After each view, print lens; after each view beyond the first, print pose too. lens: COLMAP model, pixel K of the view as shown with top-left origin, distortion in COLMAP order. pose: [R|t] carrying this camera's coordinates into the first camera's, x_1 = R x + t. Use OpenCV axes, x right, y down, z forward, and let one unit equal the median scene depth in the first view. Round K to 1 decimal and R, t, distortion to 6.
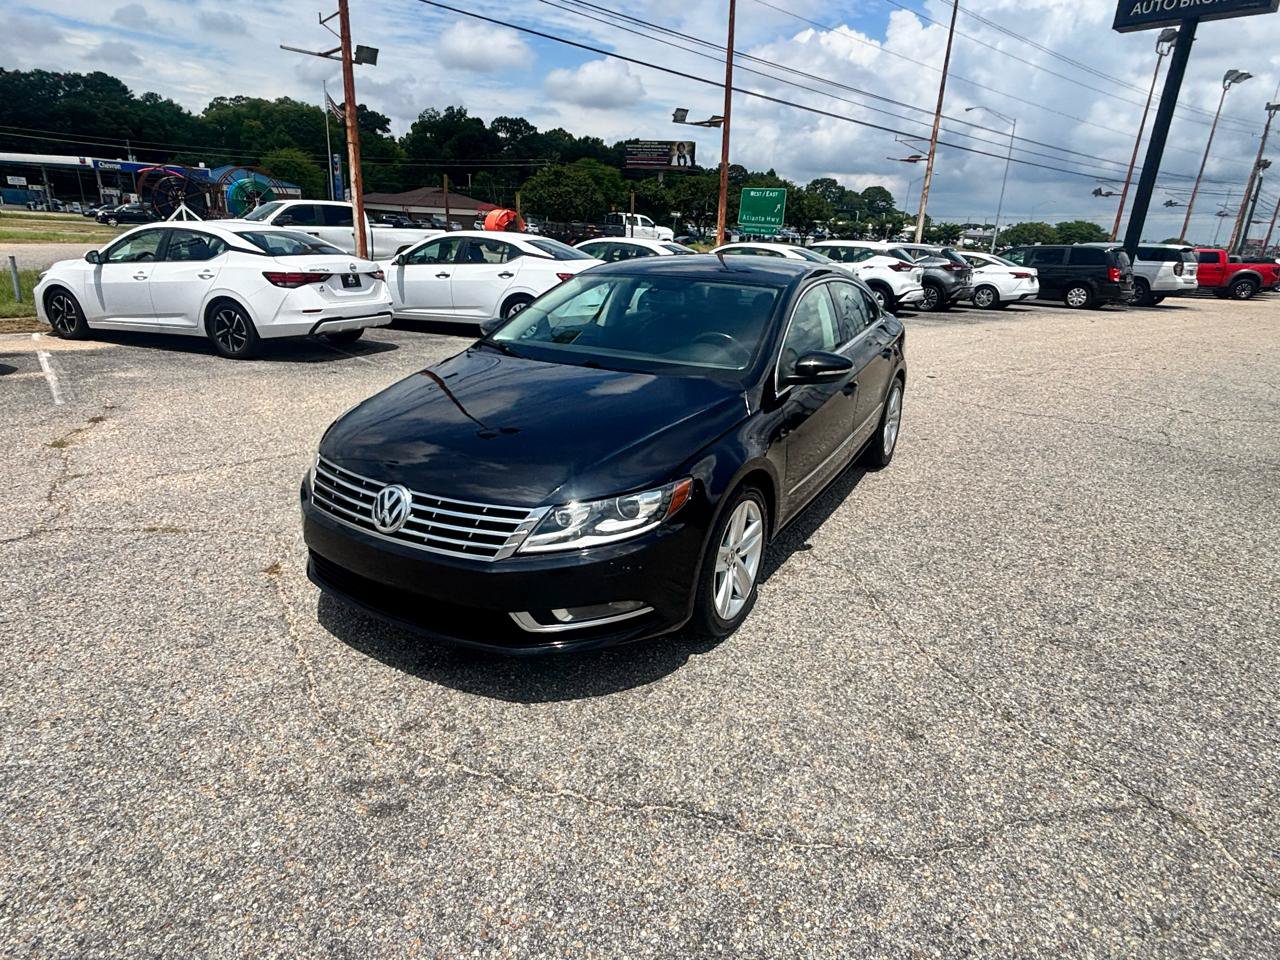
lens RADIAL K [[739.0, 0, 634.9], [0, 739.0, 475.2], [0, 0, 1]] dist [-0.019658, 0.013893]
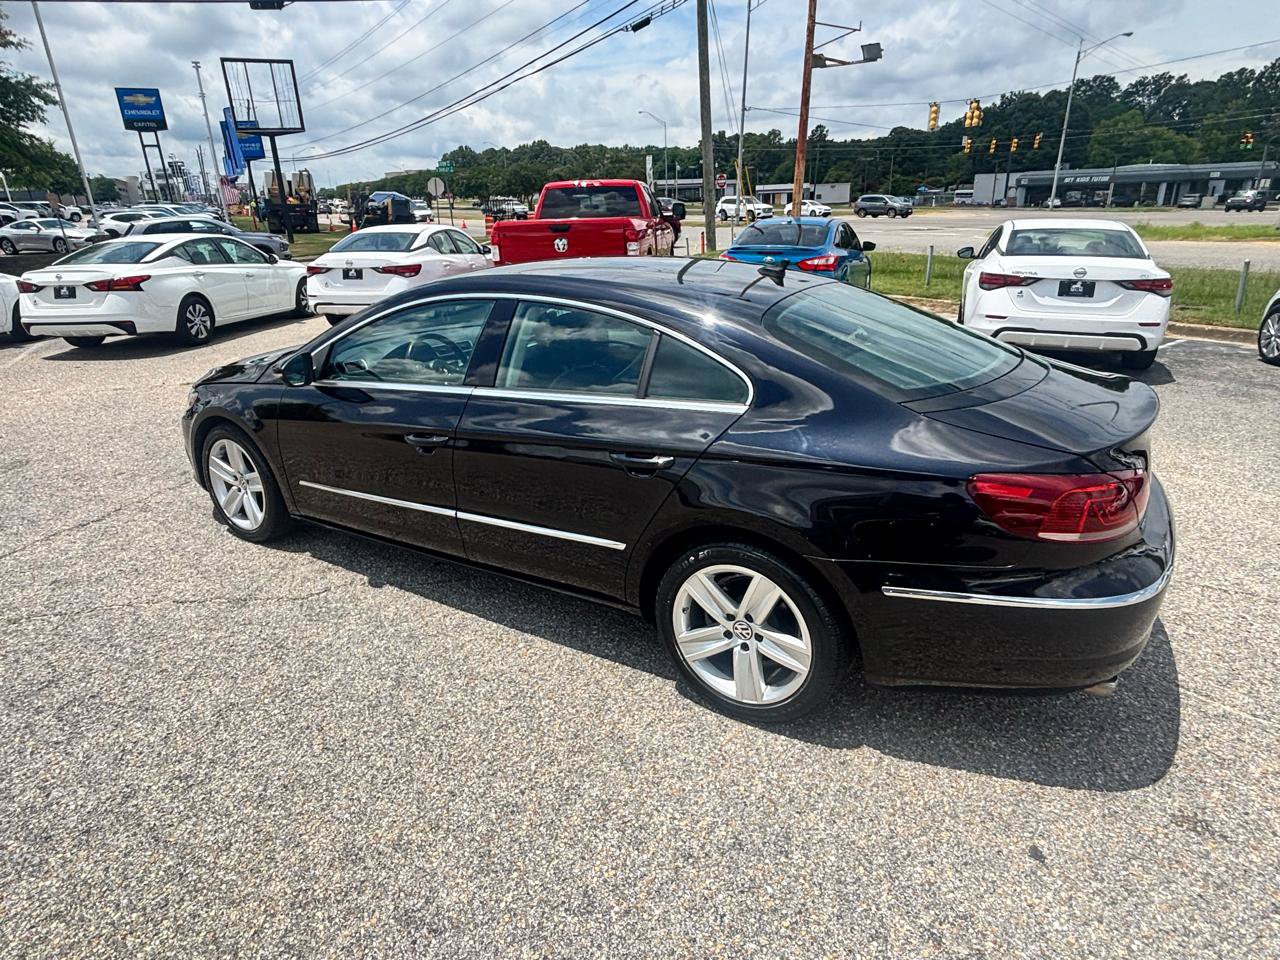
lens RADIAL K [[736.8, 0, 638.2], [0, 736.8, 474.2], [0, 0, 1]] dist [-0.024344, 0.016982]
pose [[-0.026348, 0.304374, -0.952188, 1.209047], [-0.303444, 0.905140, 0.297731, -0.448259], [0.952485, 0.296781, 0.068512, 1.412859]]
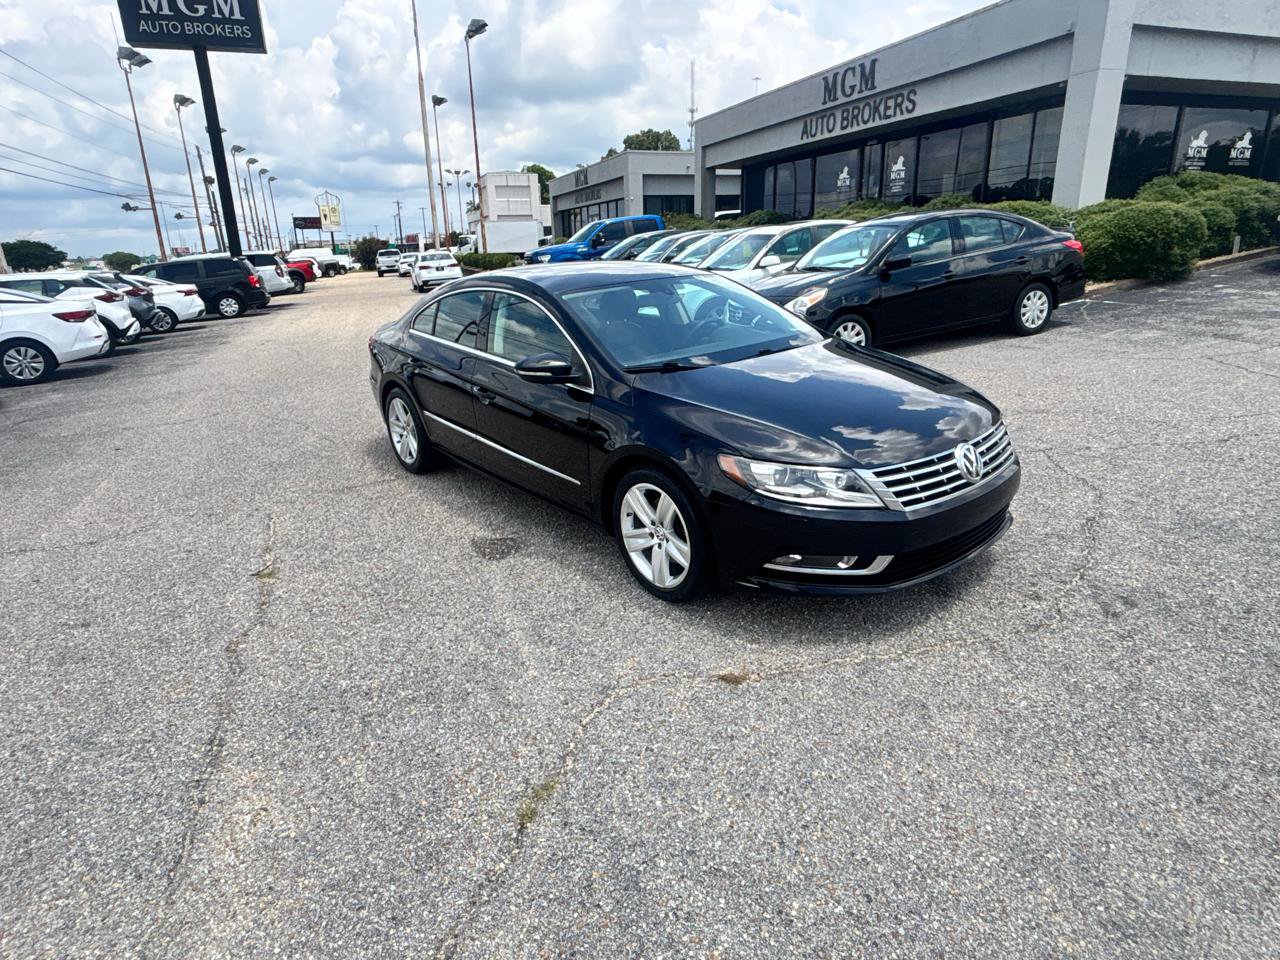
lens RADIAL K [[735.8, 0, 637.5], [0, 735.8, 481.9], [0, 0, 1]] dist [-0.014815, 0.008005]
pose [[0.343159, -0.346265, 0.873122, -1.200260], [0.353684, 0.908784, 0.221402, -0.291217], [-0.870143, 0.232834, 0.434326, 0.731319]]
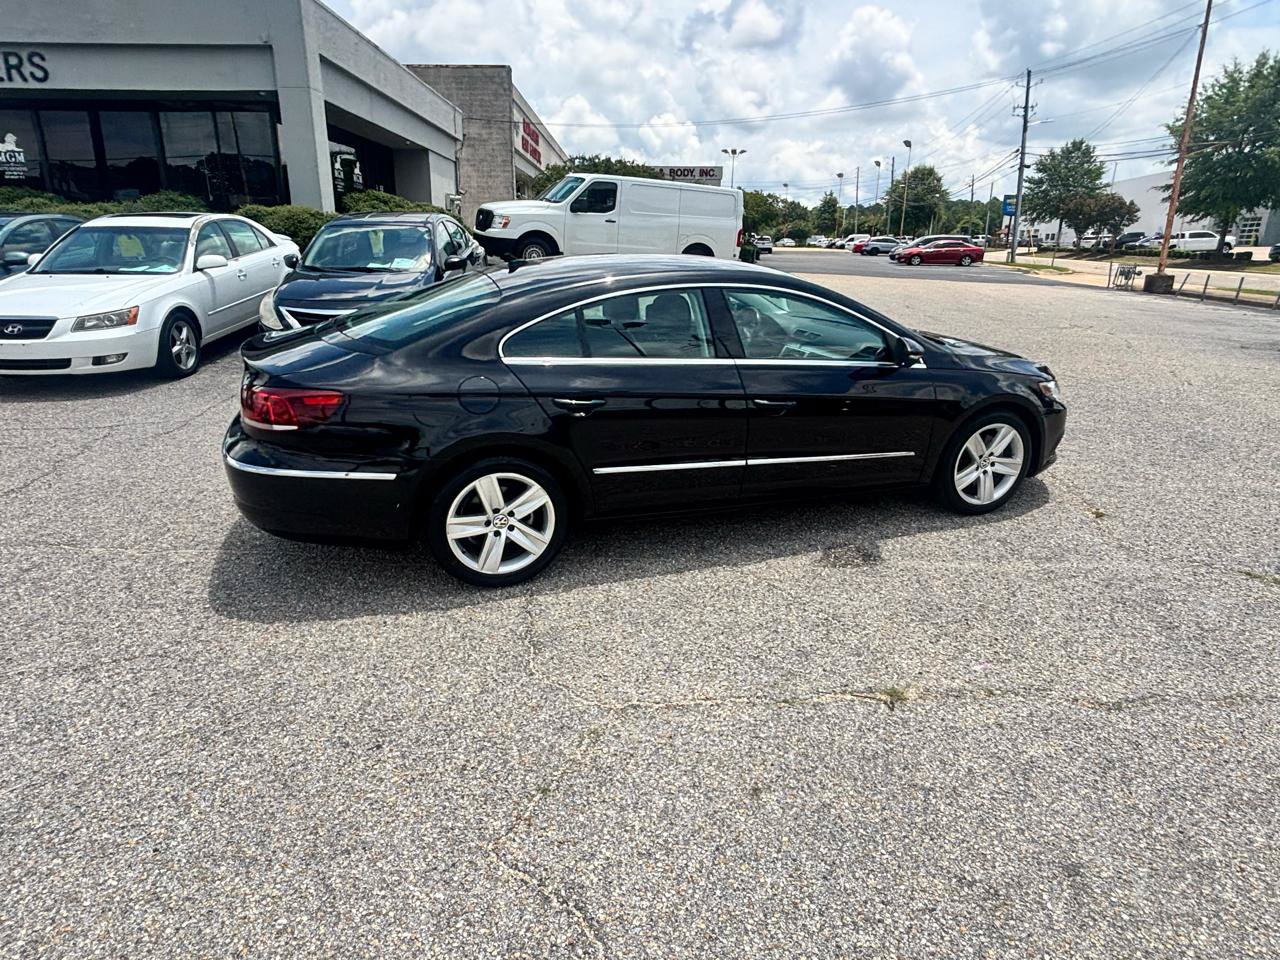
lens RADIAL K [[731.9, 0, 631.6], [0, 731.9, 480.4], [0, 0, 1]] dist [-0.018766, 0.012207]
pose [[-0.767454, -0.251469, 0.589727, -0.628410], [0.168674, 0.808253, 0.564160, -0.799046], [-0.618518, 0.532438, -0.577880, 2.298802]]
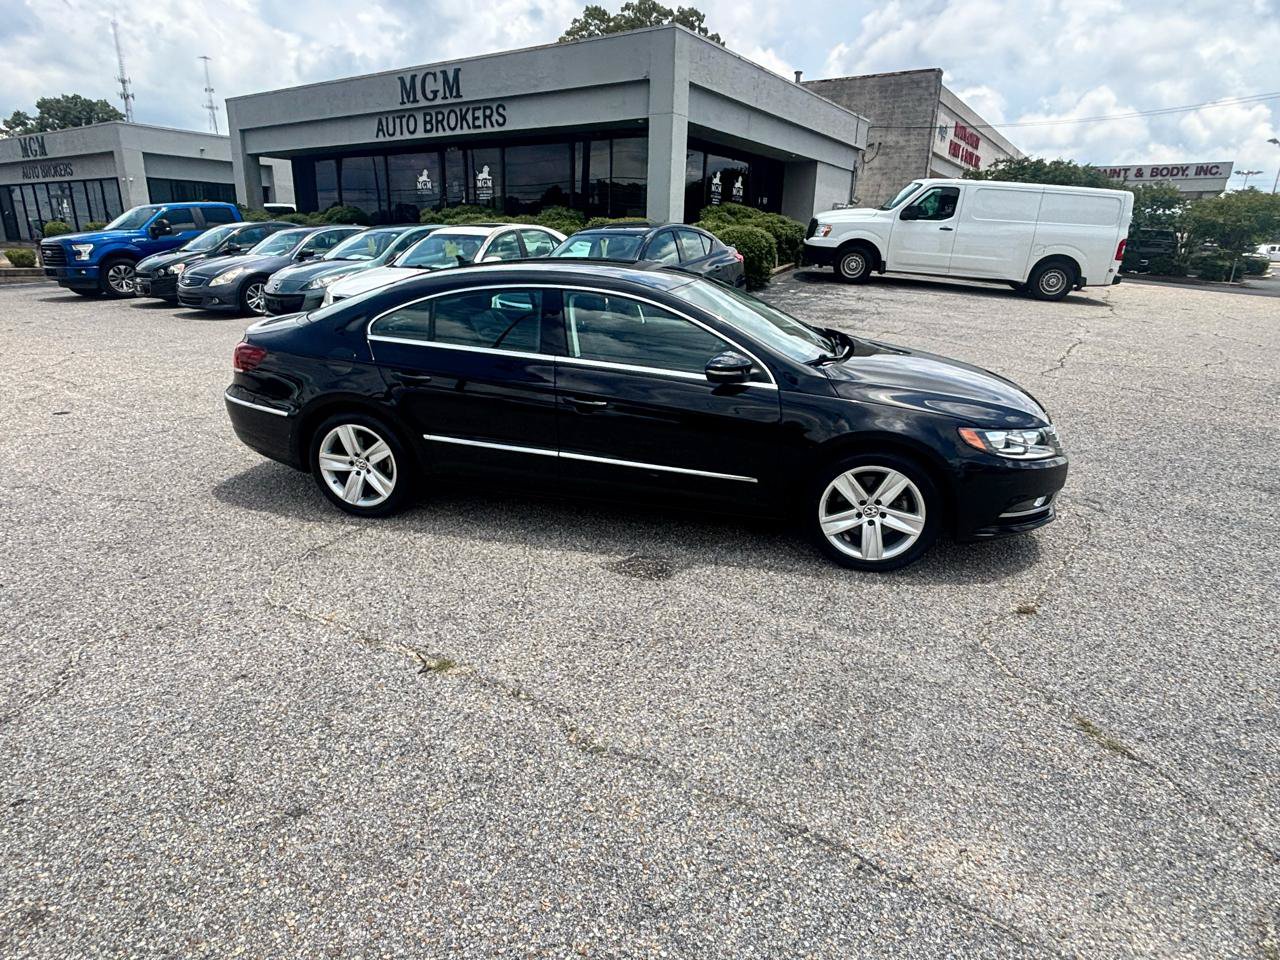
lens RADIAL K [[731.5, 0, 635.0], [0, 731.5, 474.1], [0, 0, 1]] dist [-0.007080, 0.000531]
pose [[-0.283675, -0.339279, 0.896894, -1.197142], [0.286660, 0.862542, 0.416951, -0.596547], [-0.915071, 0.375382, -0.147424, 1.616770]]
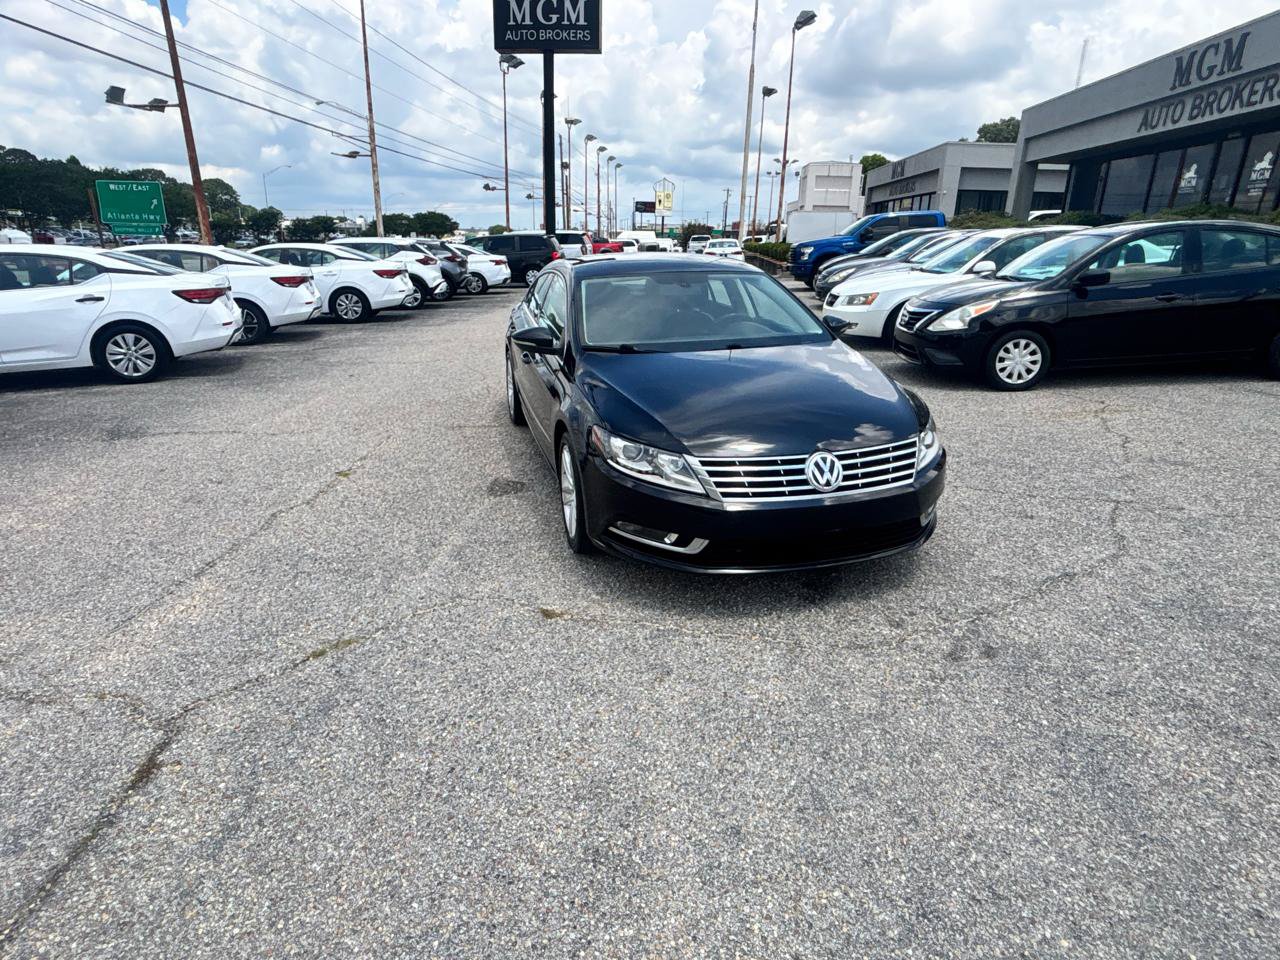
lens RADIAL K [[733.4, 0, 636.5], [0, 733.4, 480.1], [0, 0, 1]] dist [-0.007266, 0.002847]
pose [[0.699668, -0.259655, 0.665616, -1.031262], [0.249266, 0.961799, 0.113176, -0.117131], [-0.669576, 0.086730, 0.737663, 0.245701]]
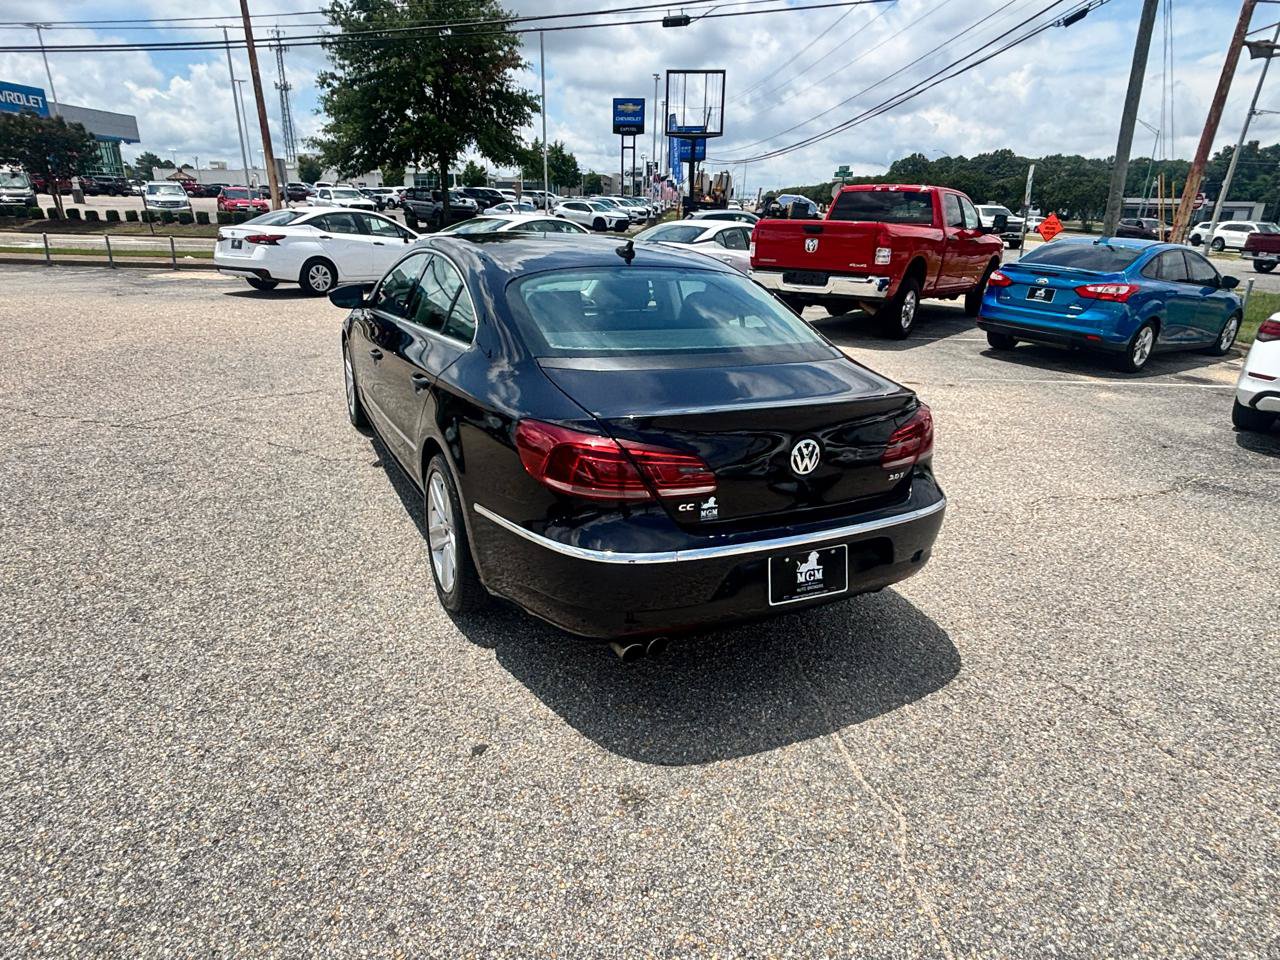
lens RADIAL K [[735.8, 0, 637.5], [0, 735.8, 481.9], [0, 0, 1]] dist [-0.014815, 0.008005]
pose [[-0.539931, 0.235297, -0.808152, 1.140014], [-0.324627, 0.827639, 0.457856, -0.653111], [0.776590, 0.509558, -0.370484, 2.090423]]
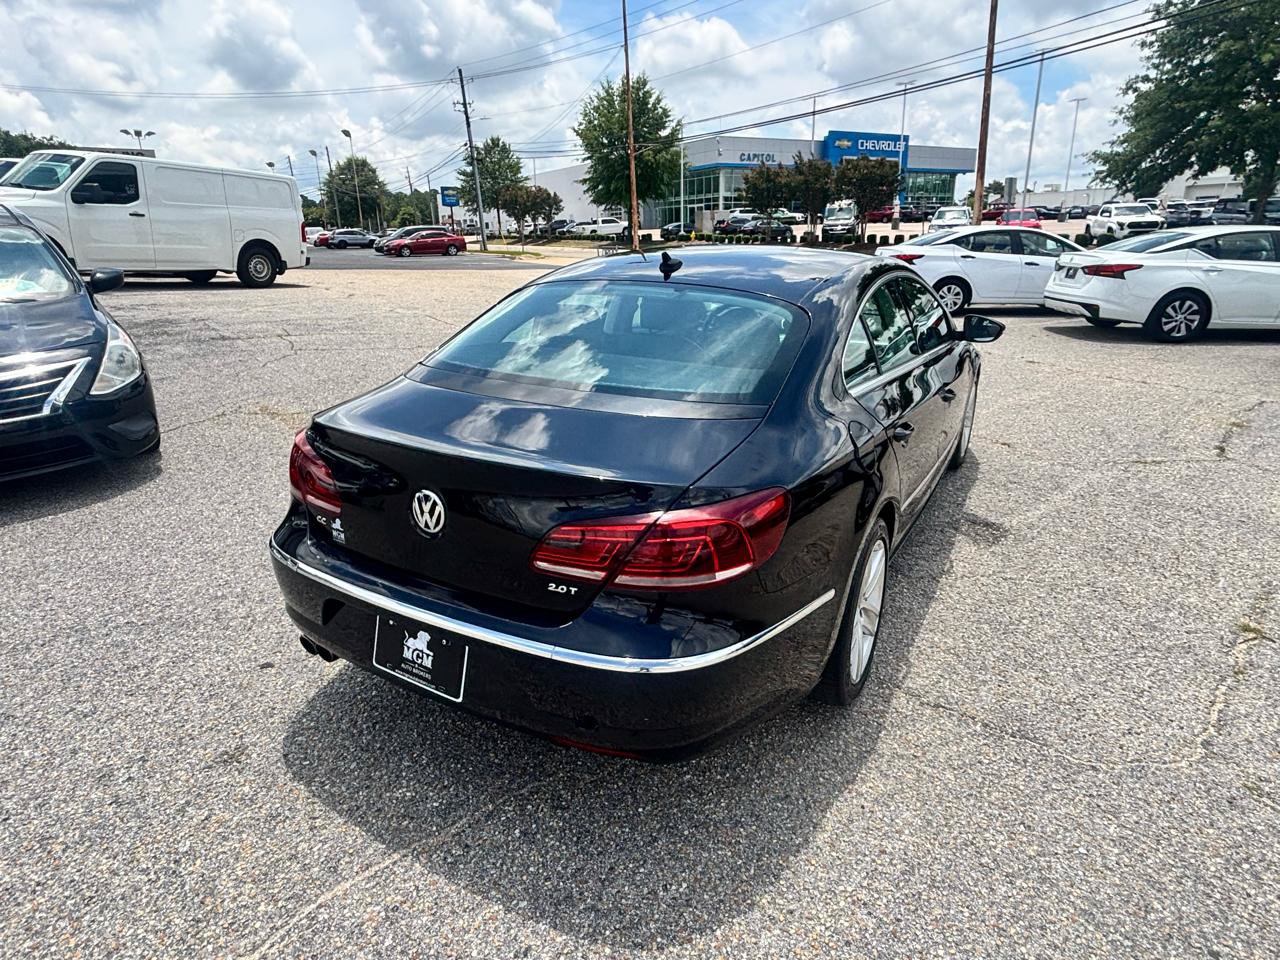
lens RADIAL K [[730.6, 0, 628.7], [0, 730.6, 493.5], [0, 0, 1]] dist [-0.009769, -0.001271]
pose [[-0.999546, -0.024844, -0.017049, 0.341156], [-0.030030, 0.774887, 0.631386, -0.772267], [-0.002475, 0.631611, -0.775281, 2.365629]]
